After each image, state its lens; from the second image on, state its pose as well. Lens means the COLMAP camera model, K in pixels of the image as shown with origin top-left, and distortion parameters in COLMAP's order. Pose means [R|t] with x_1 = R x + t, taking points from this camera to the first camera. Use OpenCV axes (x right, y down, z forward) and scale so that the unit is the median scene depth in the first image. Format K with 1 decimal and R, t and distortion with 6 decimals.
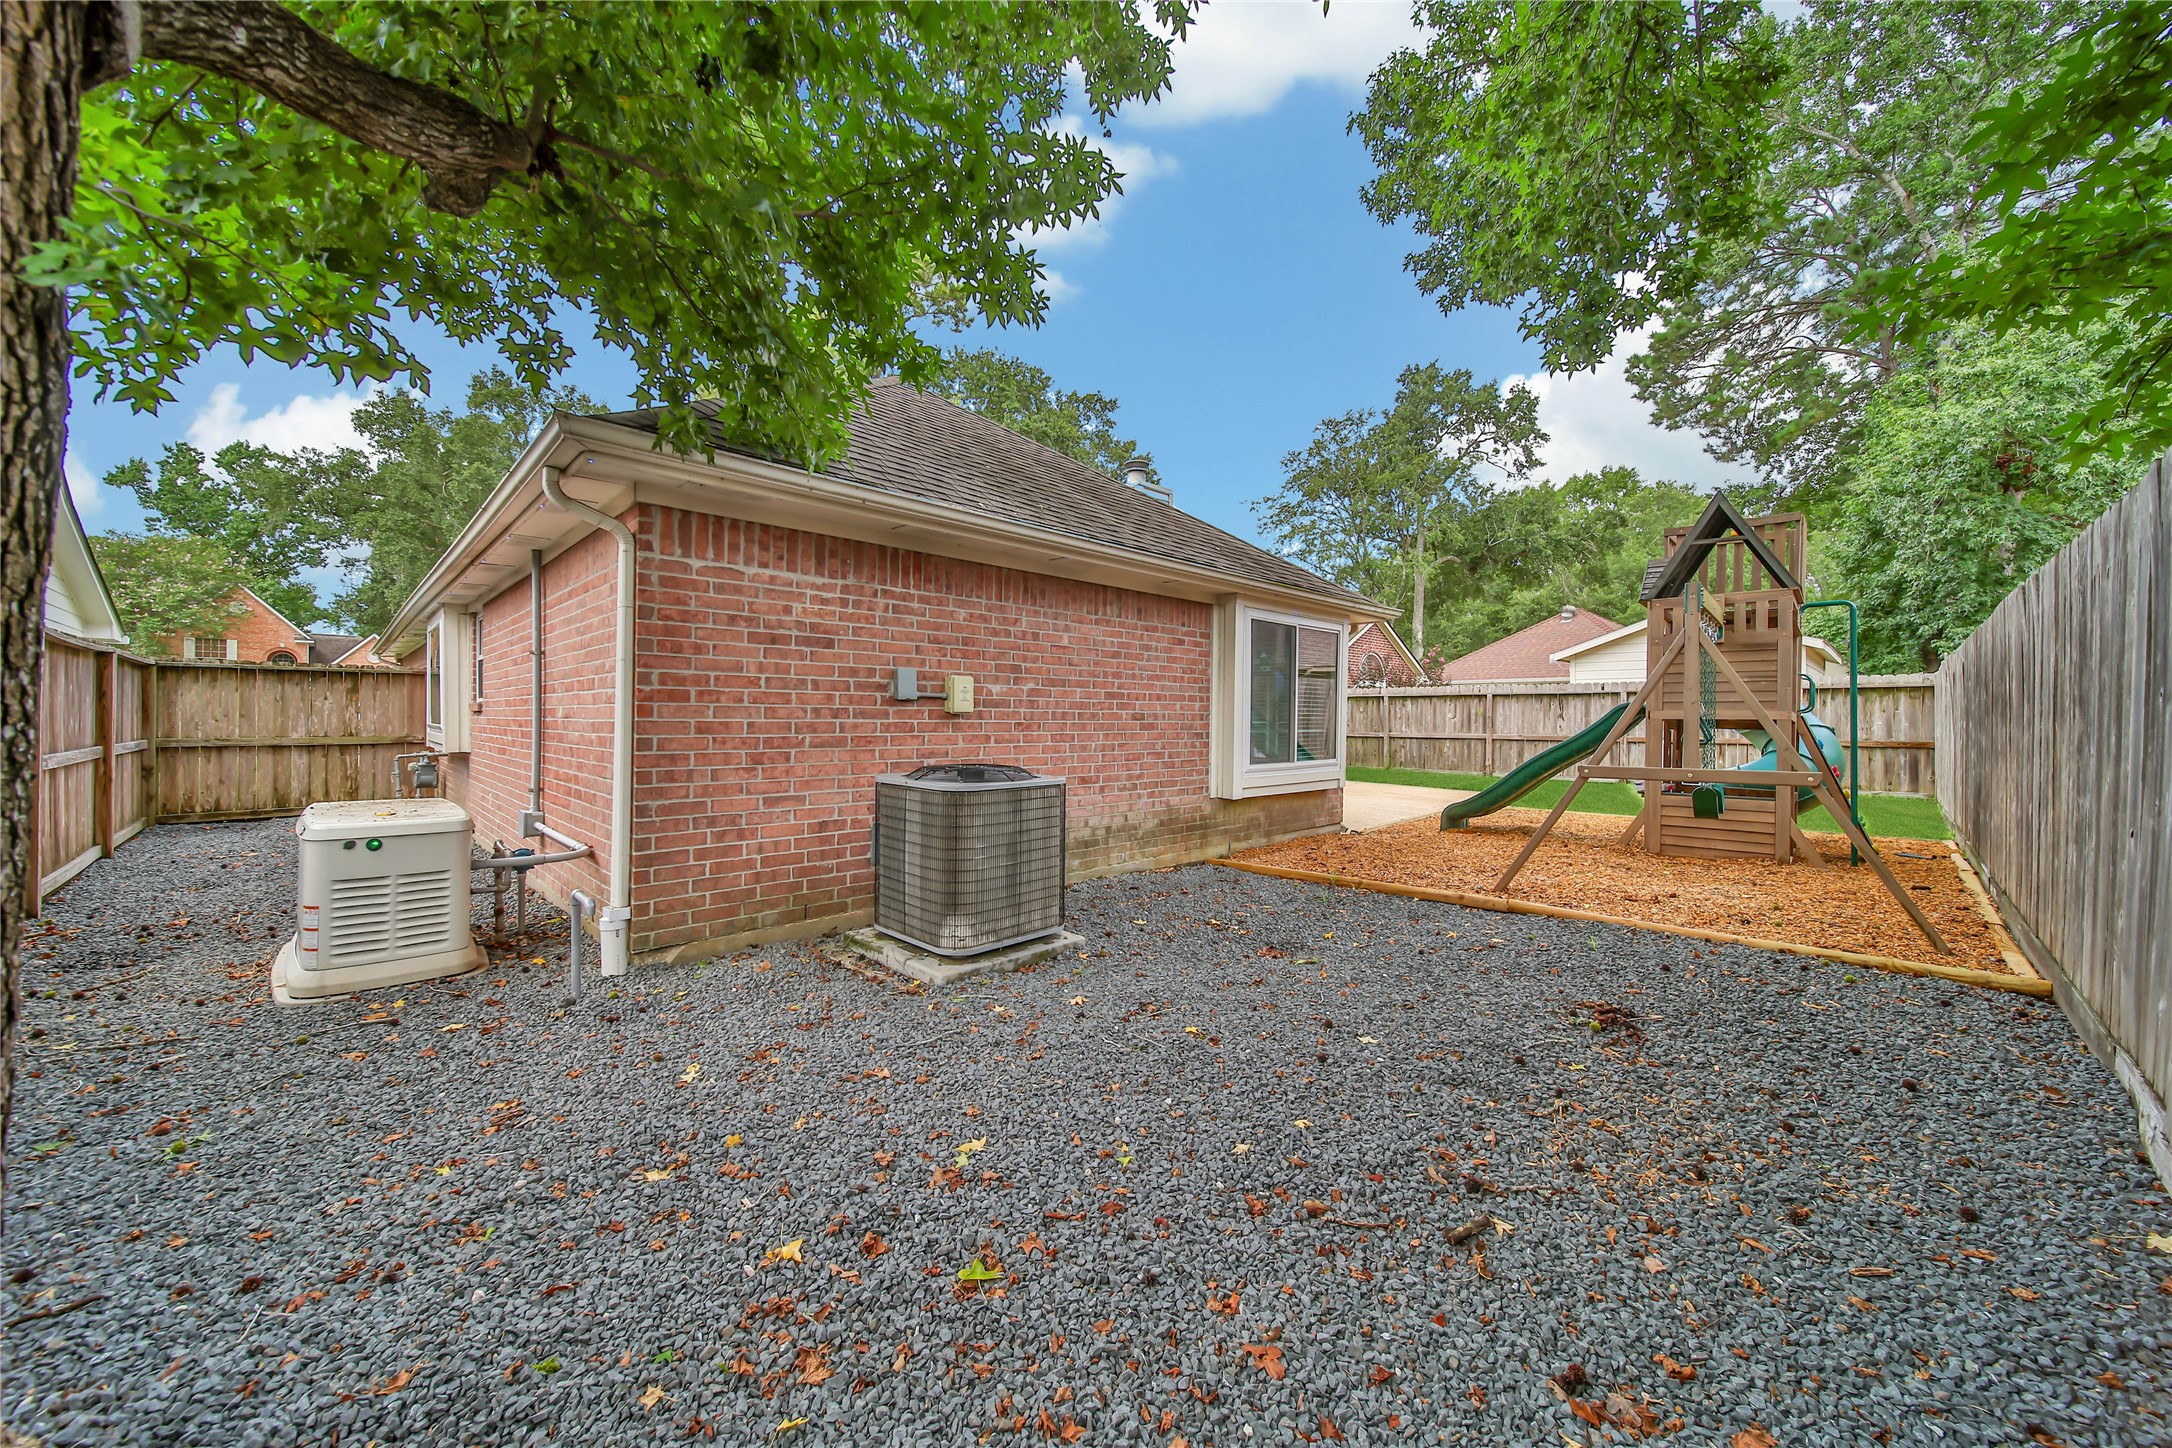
lens RADIAL K [[791.5, 0, 1081.0], [0, 791.5, 714.3], [0, 0, 1]] dist [0.000604, -0.000059]
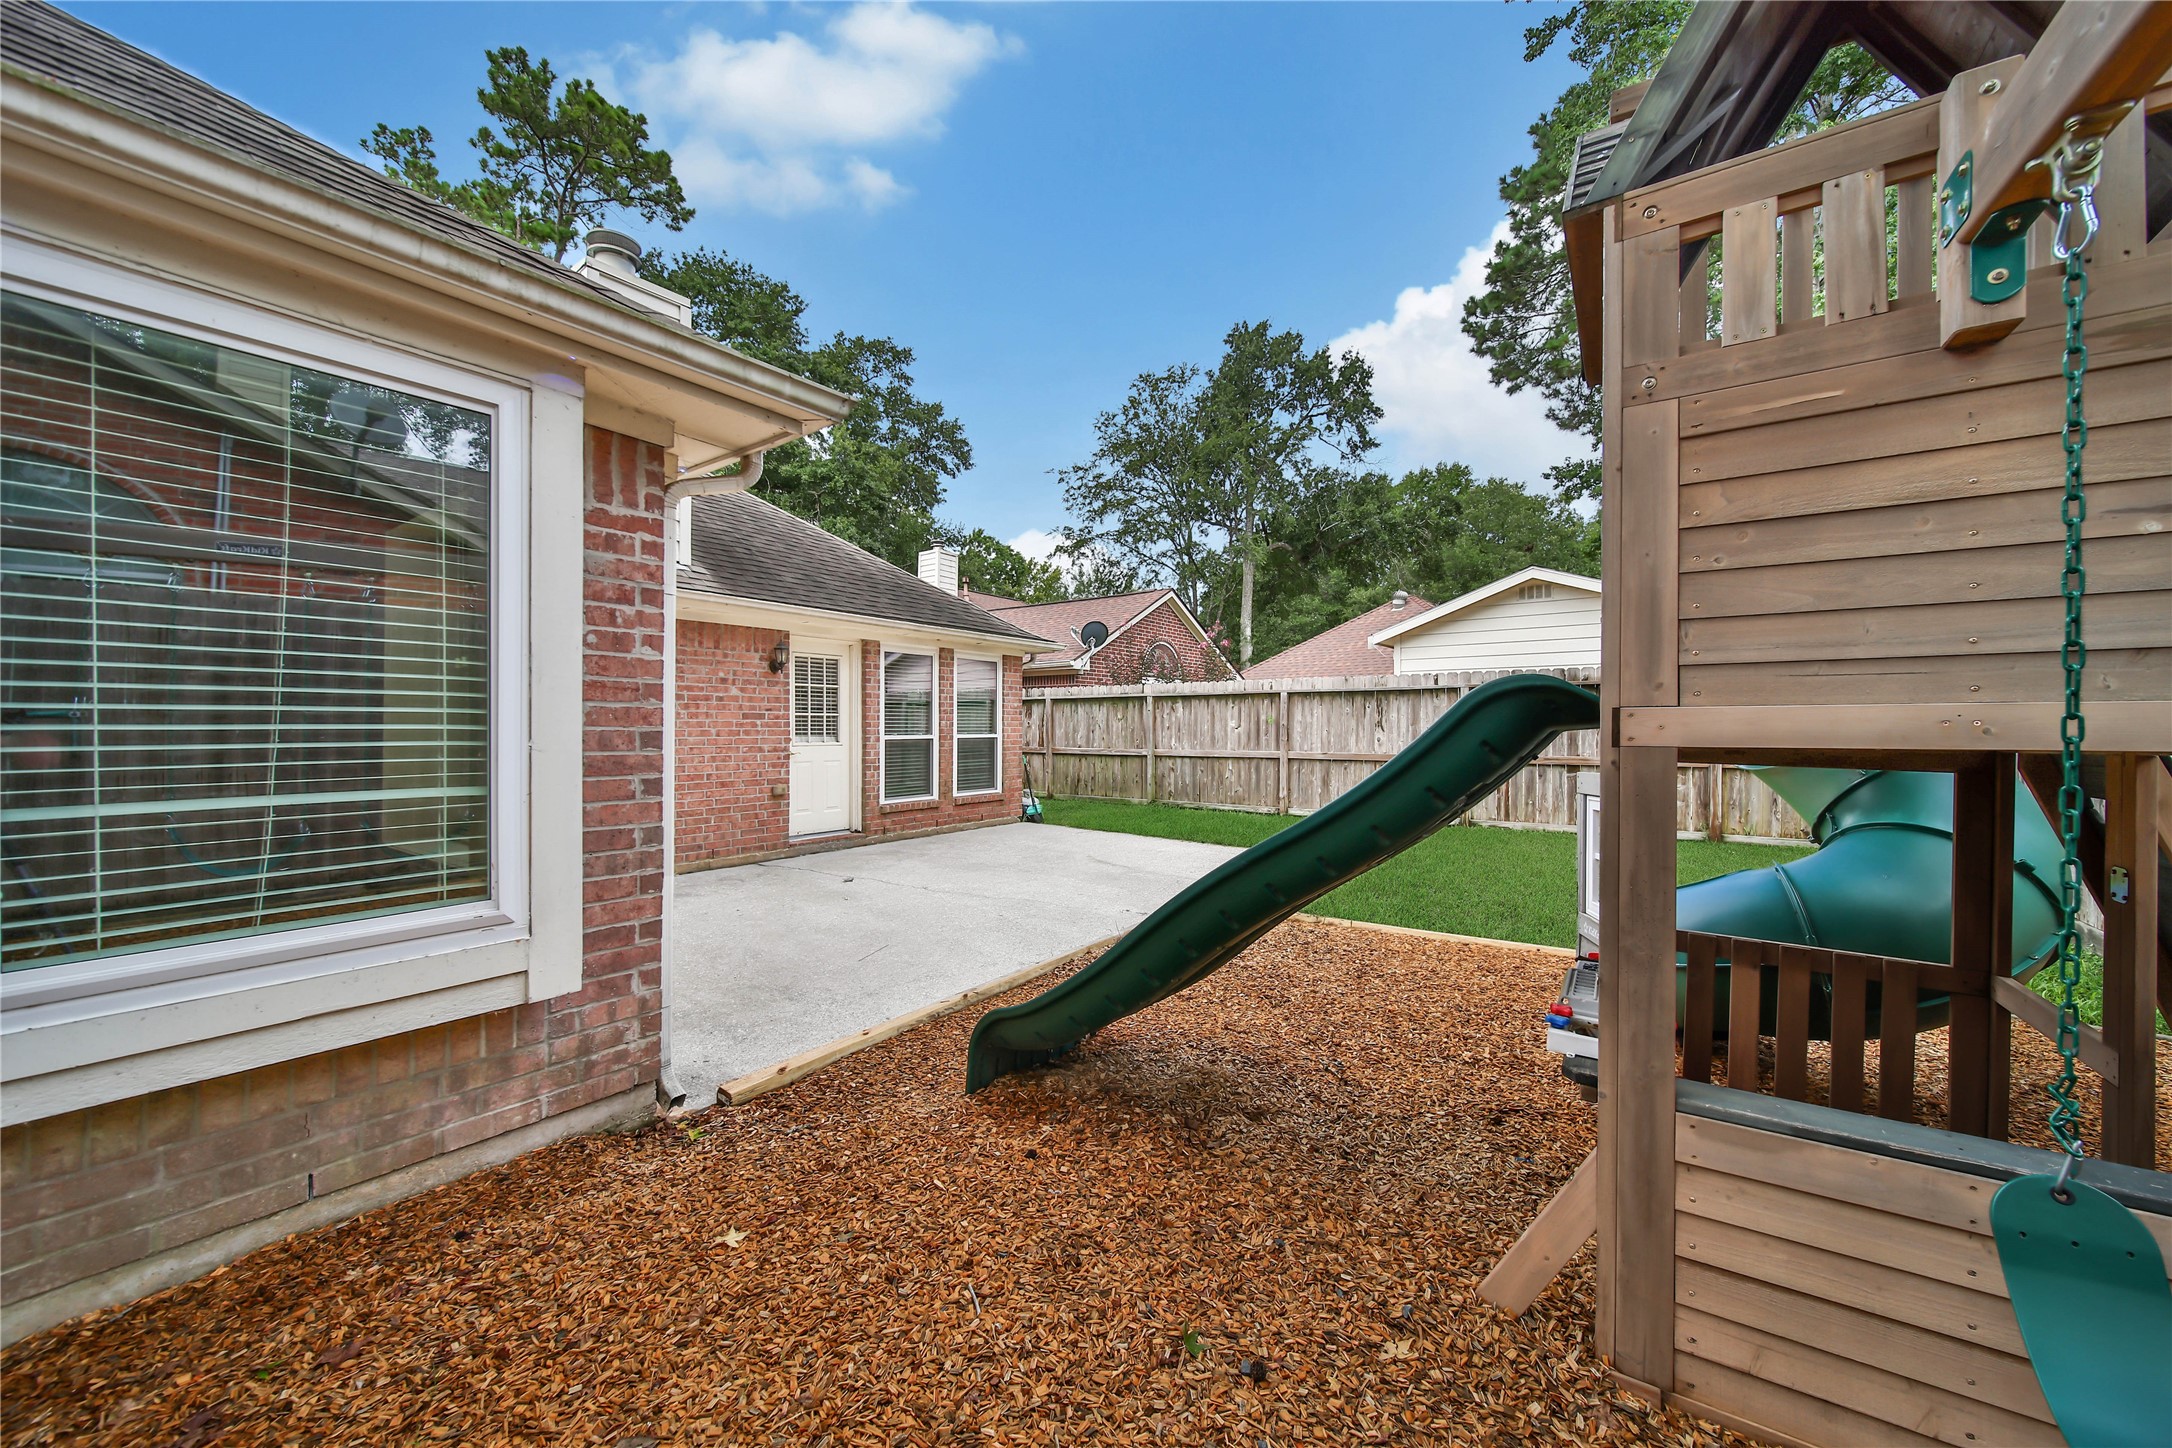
lens RADIAL K [[809.7, 0, 1085.2], [0, 809.7, 728.0], [0, 0, 1]] dist [-0.001288, -0.000057]
pose [[0.985387, -0.006051, 0.170220, 0.096411], [0.004882, 0.999962, 0.007285, -0.000313], [-0.170258, -0.006347, 0.985379, 0.145038]]
